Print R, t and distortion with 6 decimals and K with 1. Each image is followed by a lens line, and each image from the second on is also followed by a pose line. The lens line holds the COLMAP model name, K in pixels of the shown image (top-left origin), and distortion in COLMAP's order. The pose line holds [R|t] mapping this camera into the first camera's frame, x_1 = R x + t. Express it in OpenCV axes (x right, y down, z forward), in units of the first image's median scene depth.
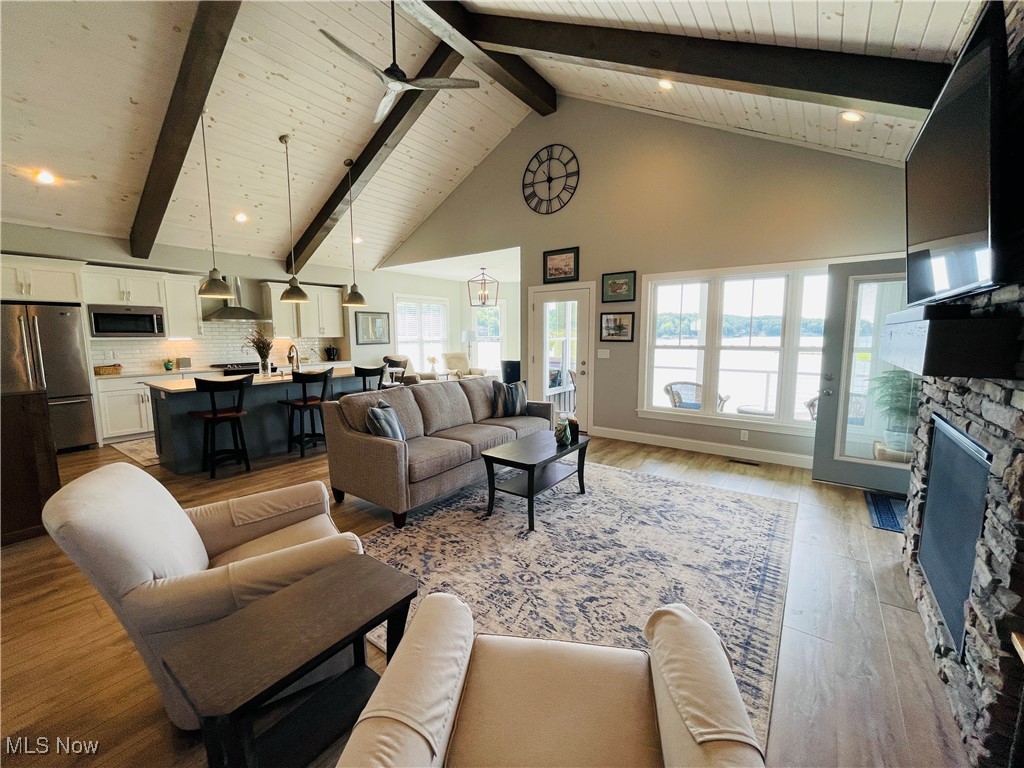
lens RADIAL K [[415.6, 0, 507.3], [0, 415.6, 381.5], [0, 0, 1]] dist [-0.002643, -0.000416]
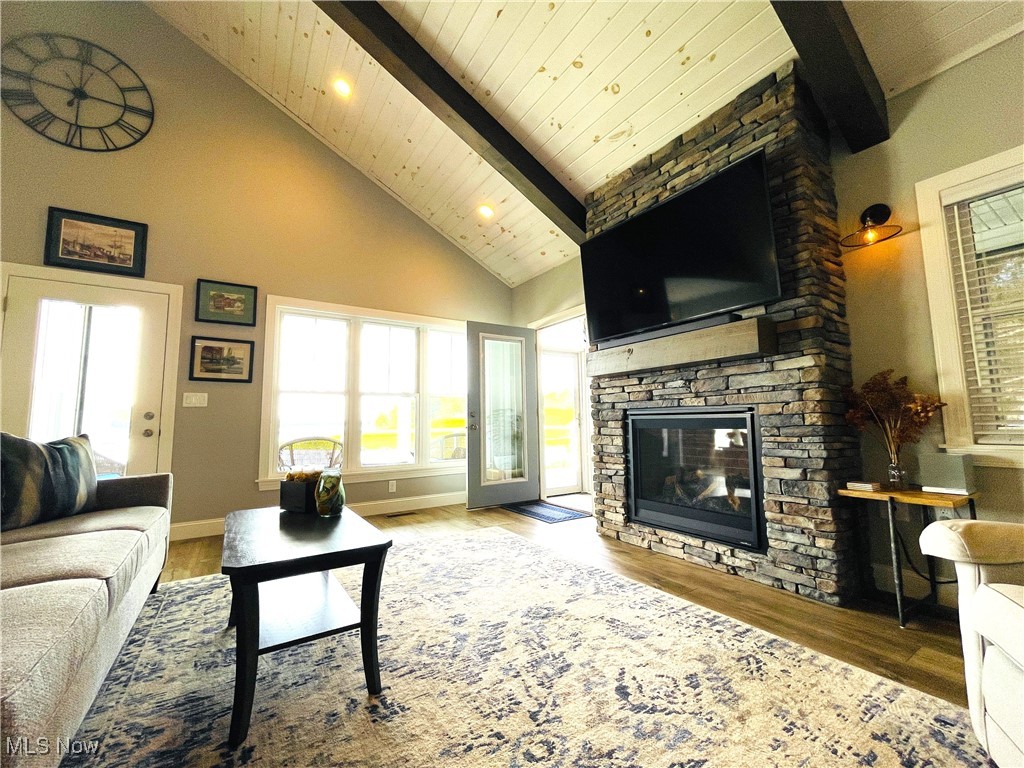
lens RADIAL K [[415.9, 0, 507.5], [0, 415.9, 381.8], [0, 0, 1]] dist [-0.003004, 0.000403]
pose [[0.347791, 0.091293, 0.933117, -0.207110], [0.119976, 0.982732, -0.140865, 0.055428], [-0.929864, 0.160943, 0.330833, 0.373005]]
